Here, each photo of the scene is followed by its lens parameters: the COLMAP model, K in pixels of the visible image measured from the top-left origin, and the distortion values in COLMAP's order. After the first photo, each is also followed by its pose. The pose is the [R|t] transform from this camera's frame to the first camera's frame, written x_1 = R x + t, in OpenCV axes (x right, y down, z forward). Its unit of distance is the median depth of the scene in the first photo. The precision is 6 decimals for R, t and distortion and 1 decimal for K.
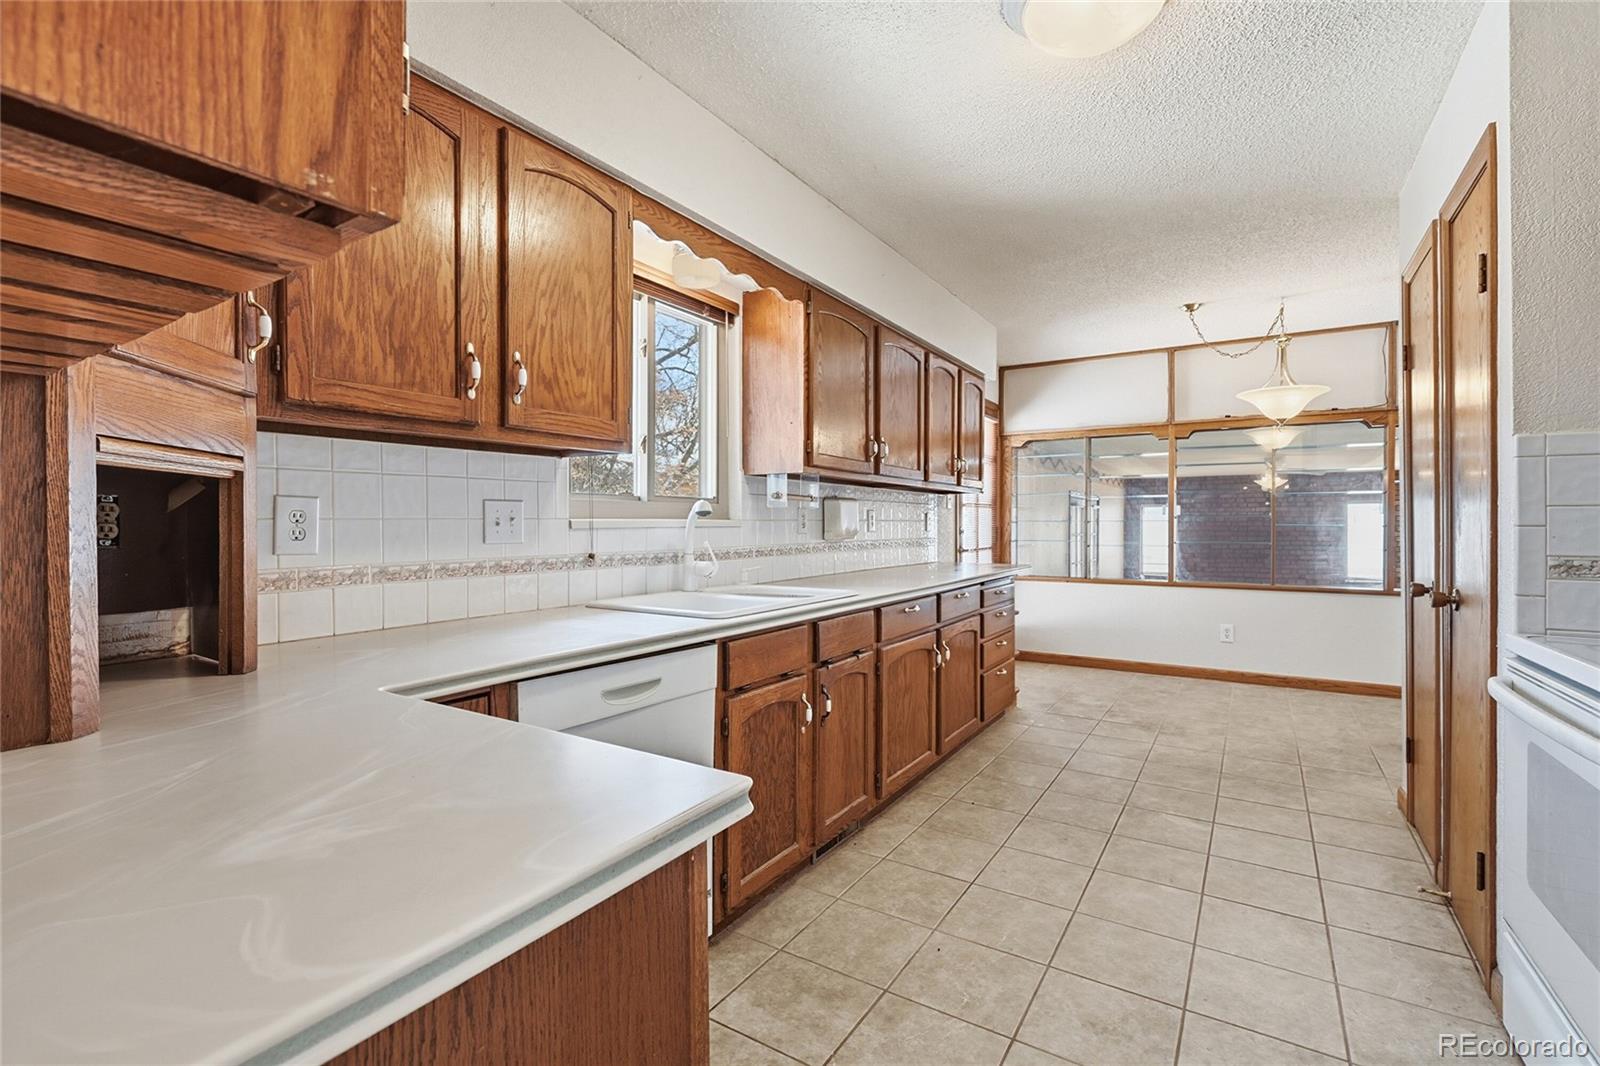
lens RADIAL K [[720.0, 0, 811.6], [0, 720.0, 528.9], [0, 0, 1]] dist [-0.000760, -0.000100]
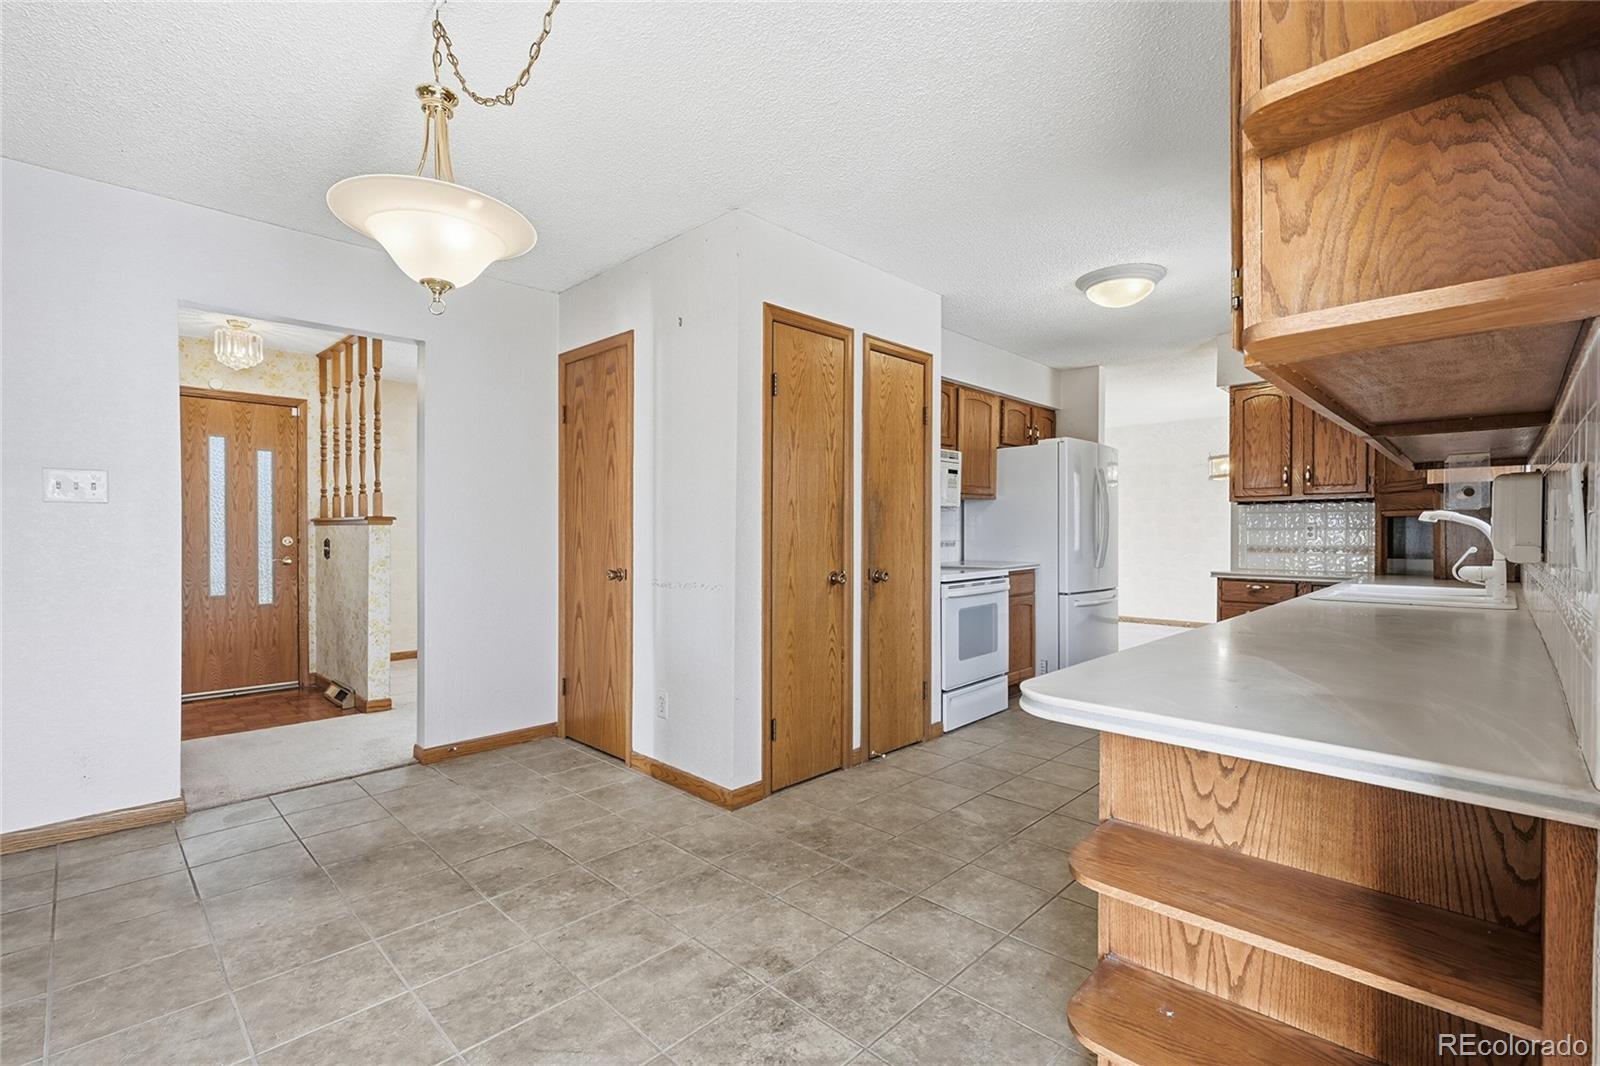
lens RADIAL K [[720.0, 0, 811.8], [0, 720.0, 532.7], [0, 0, 1]] dist [-0.000760, -0.000100]
pose [[-0.978153, -0.010089, 0.207643, 0.492886], [-0.008129, 0.999914, 0.010293, -0.015222], [-0.207729, 0.008380, -0.978150, 1.924904]]
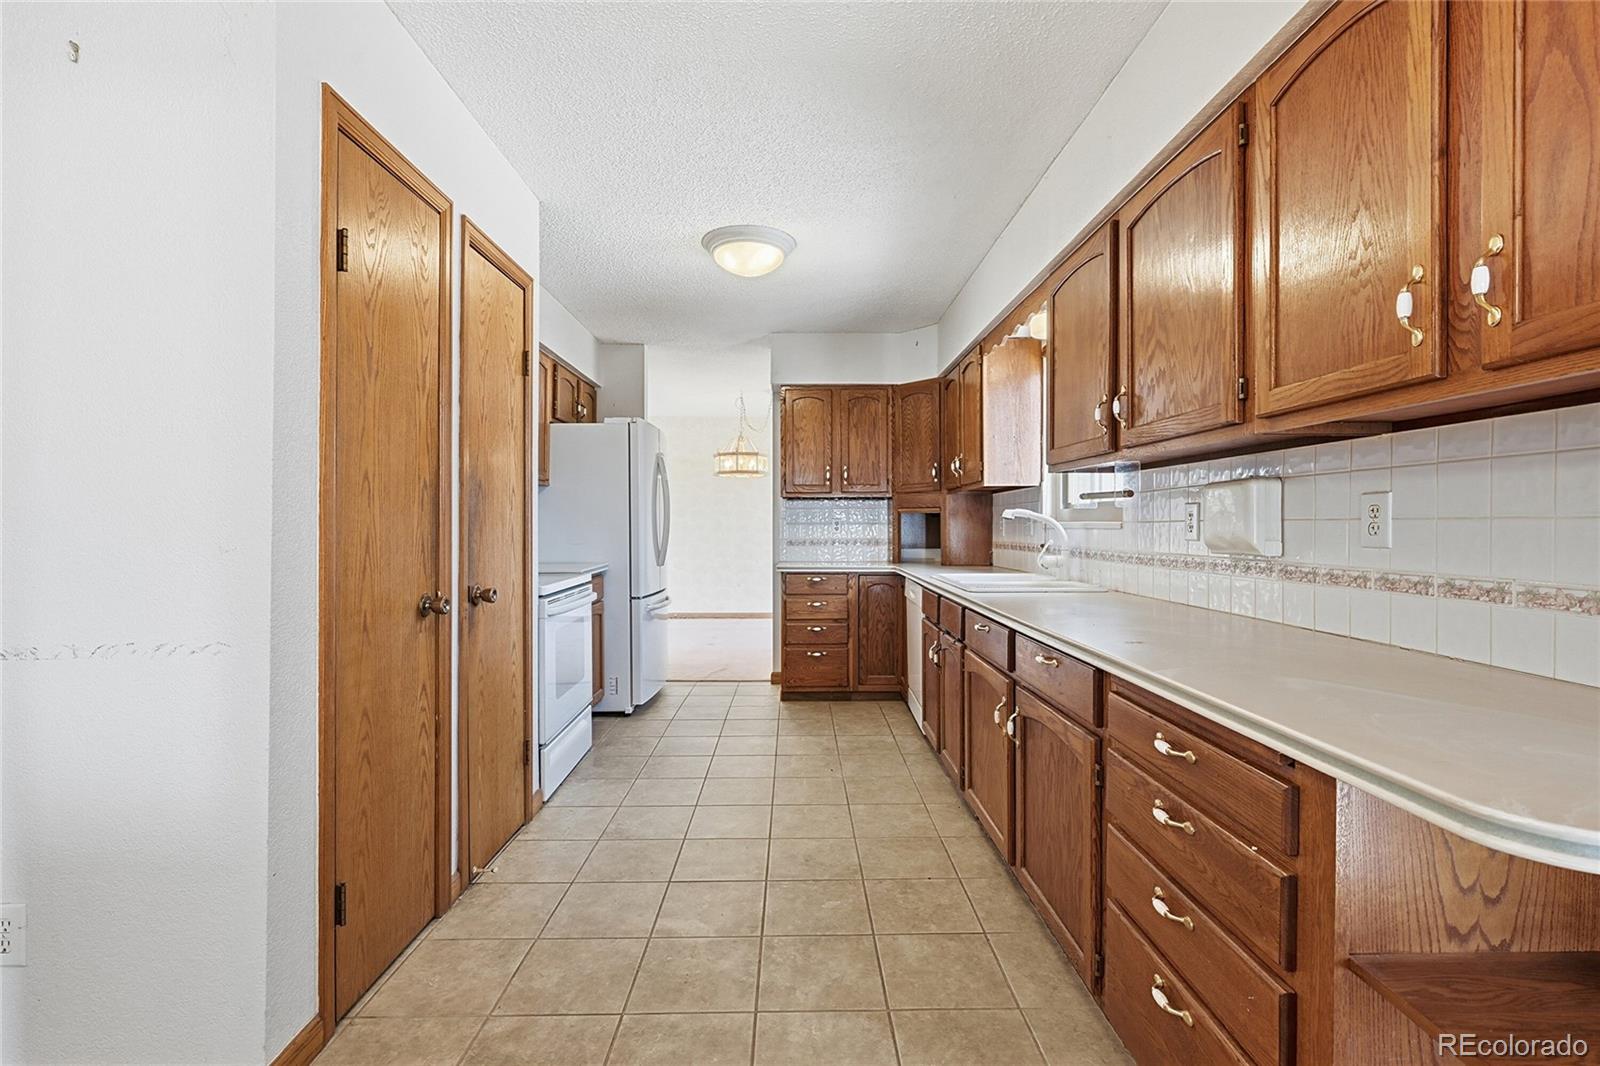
lens RADIAL K [[720.0, 0, 812.3], [0, 720.0, 526.9], [0, 0, 1]] dist [-0.000760, -0.000100]
pose [[-0.838527, -0.008197, -0.544799, 0.761504], [-0.011917, 0.999924, 0.003297, -0.013105], [0.544730, 0.009257, -0.838560, 1.573406]]
